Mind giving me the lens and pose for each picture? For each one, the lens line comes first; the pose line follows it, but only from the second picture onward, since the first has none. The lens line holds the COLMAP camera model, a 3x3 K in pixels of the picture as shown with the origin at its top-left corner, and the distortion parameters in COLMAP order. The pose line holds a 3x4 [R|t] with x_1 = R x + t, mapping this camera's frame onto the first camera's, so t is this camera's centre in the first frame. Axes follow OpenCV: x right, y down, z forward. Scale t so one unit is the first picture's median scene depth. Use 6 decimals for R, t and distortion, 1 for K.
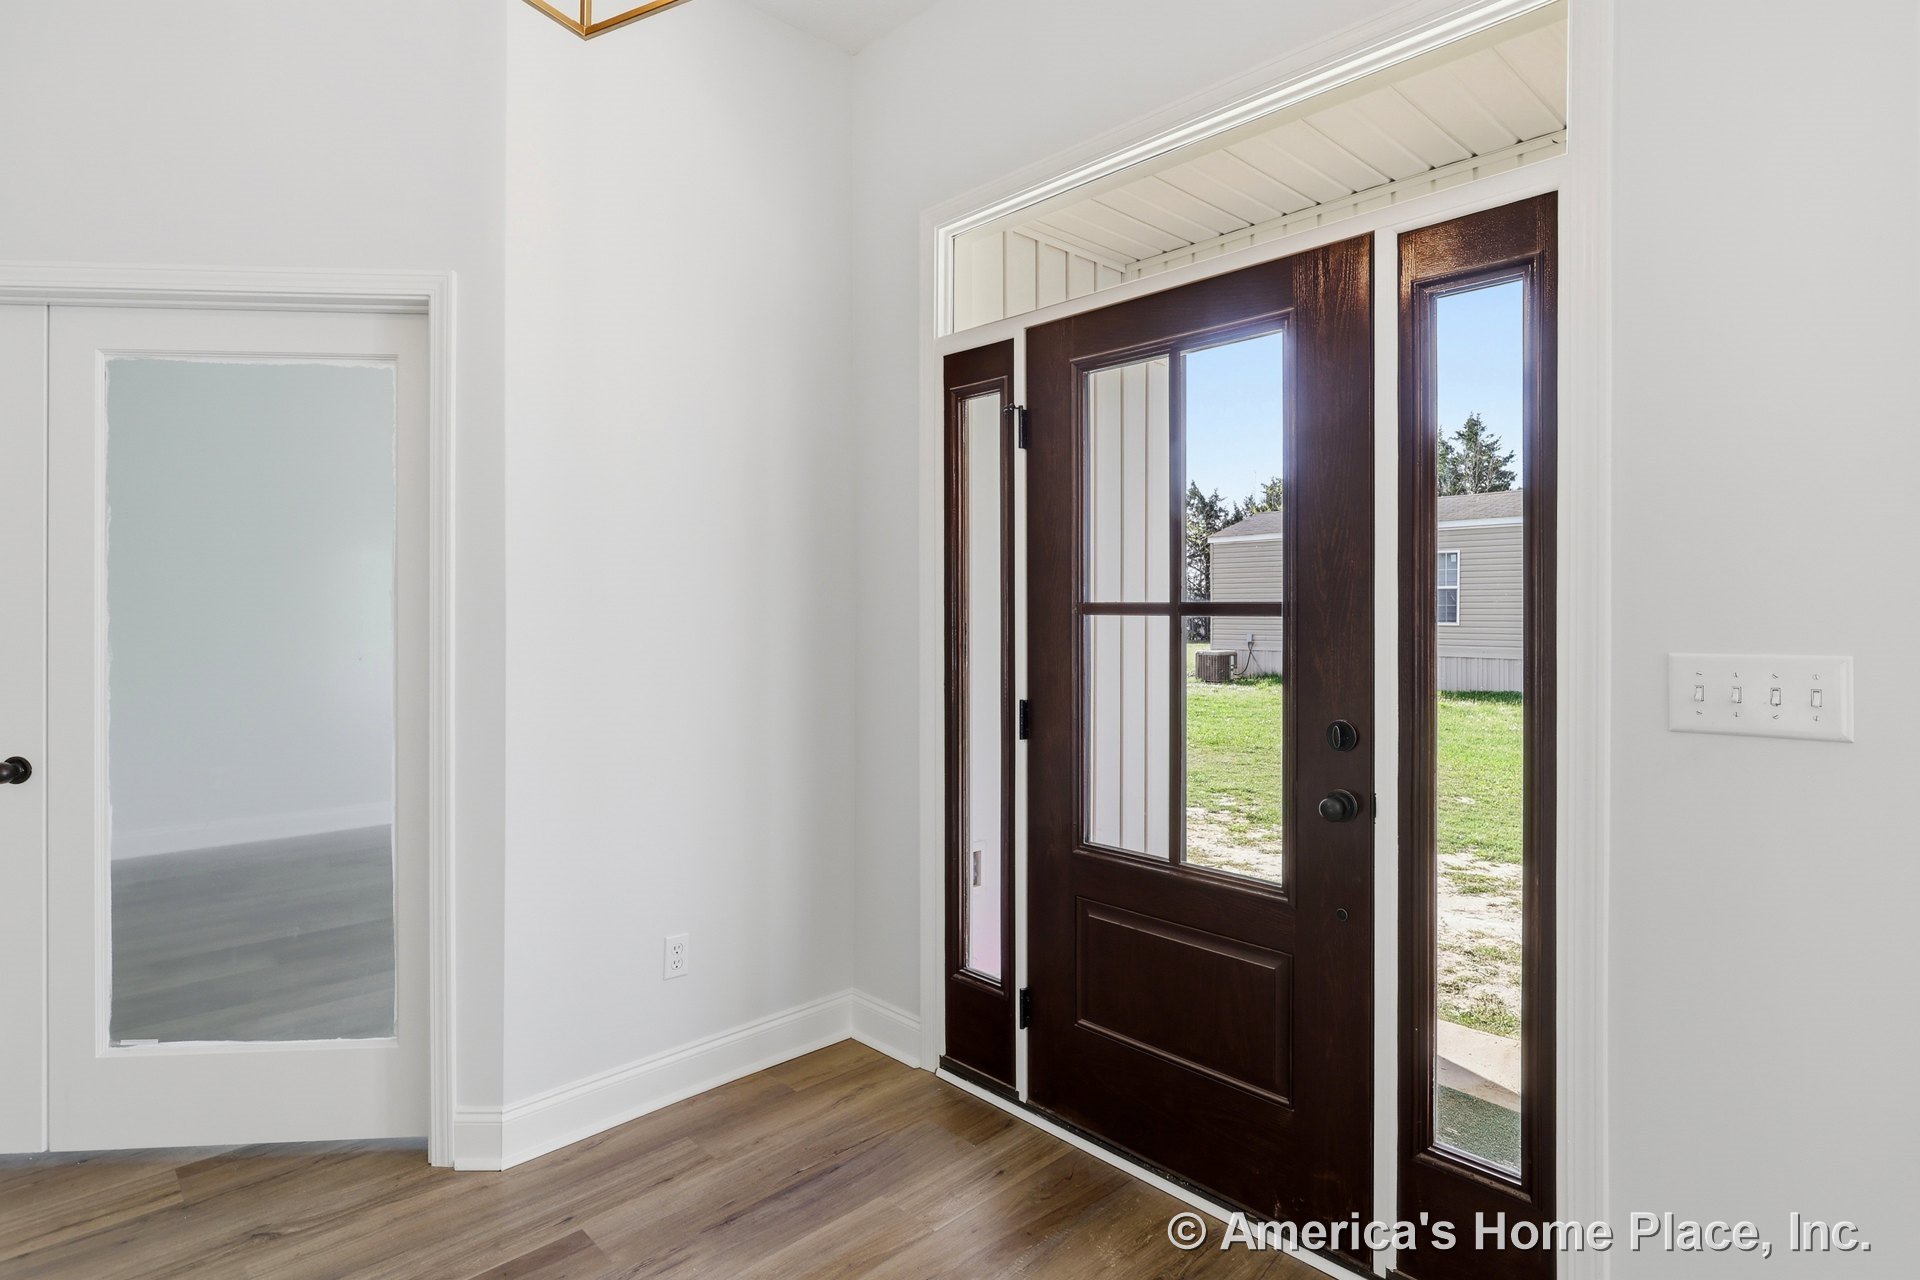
lens RADIAL K [[919.8, 0, 955.8], [0, 919.8, 628.3], [0, 0, 1]] dist [0.009683, 0.002408]
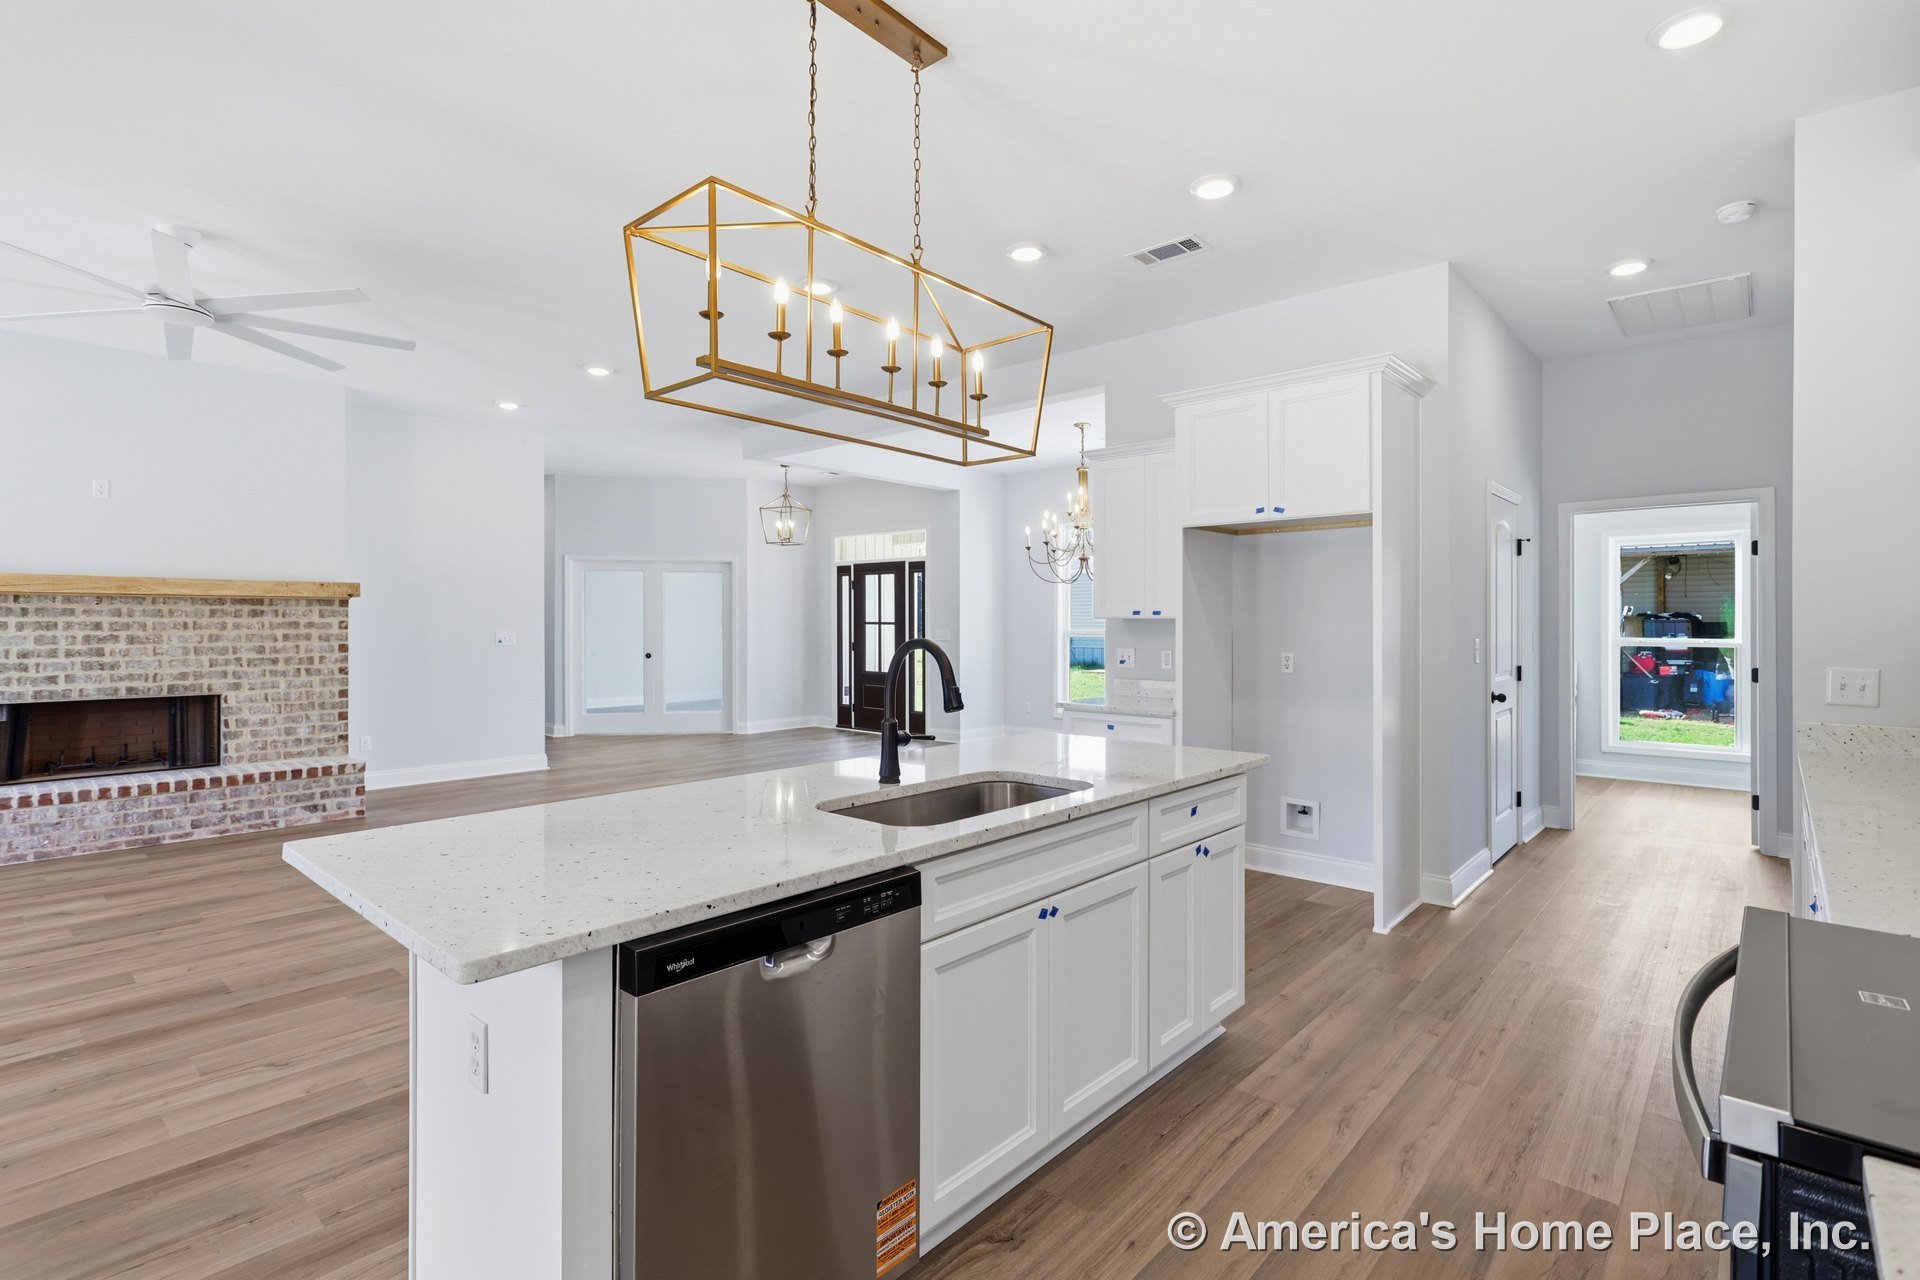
lens RADIAL K [[919.8, 0, 960.6], [0, 919.8, 629.4], [0, 0, 1]] dist [0.009683, 0.002408]
pose [[0.997838, -0.001098, 0.065719, 0.316794], [0.001479, 0.999982, -0.005749, 0.039678], [-0.065712, 0.005834, 0.997822, -3.779031]]
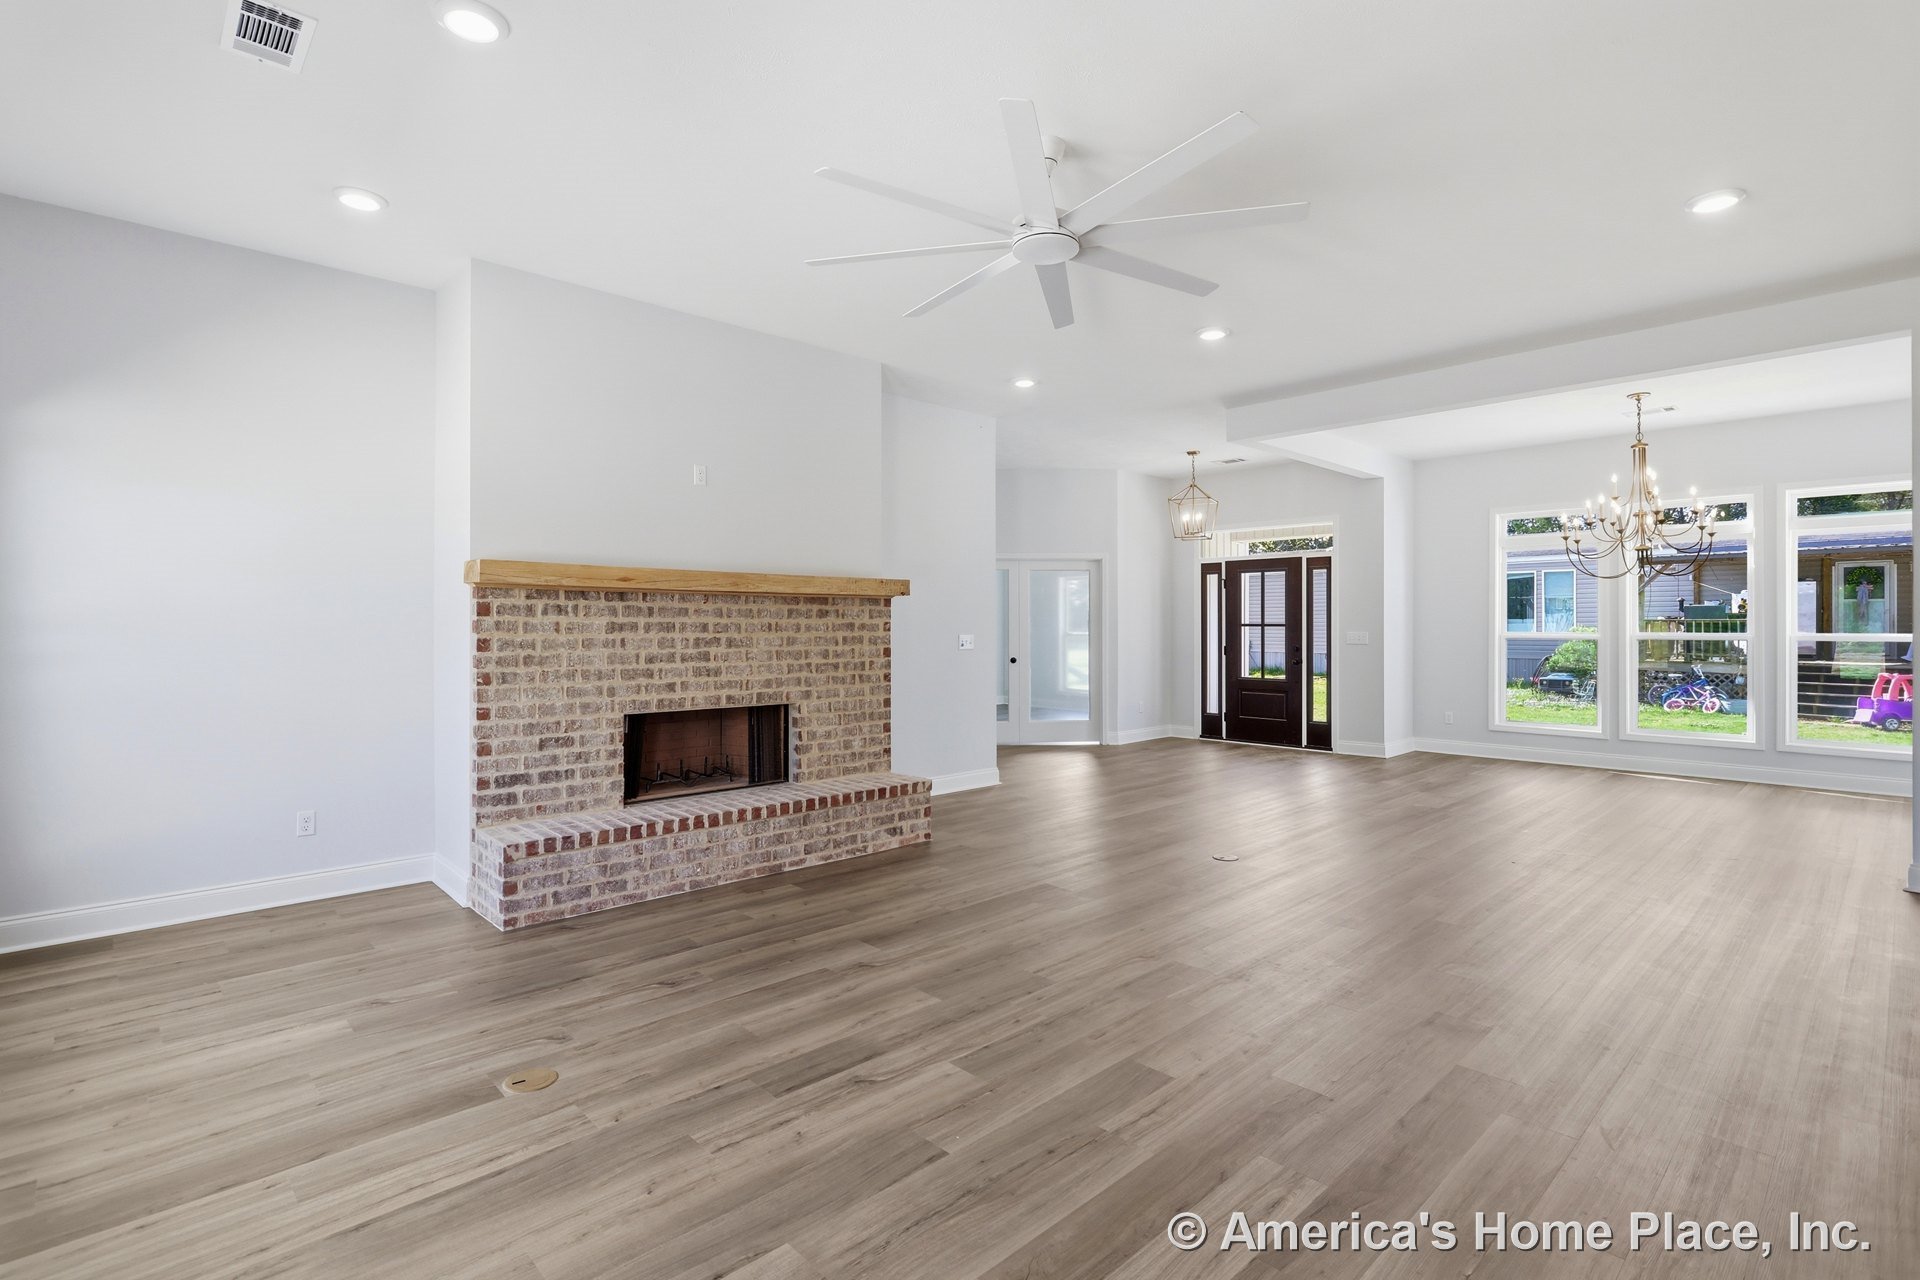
lens RADIAL K [[919.8, 0, 963.6], [0, 919.8, 634.8], [0, 0, 1]] dist [0.009683, 0.002408]
pose [[0.999972, -0.001653, 0.007357, -1.202941], [0.001684, 0.999990, -0.004206, 0.040791], [-0.007350, 0.004218, 0.999964, -3.369111]]
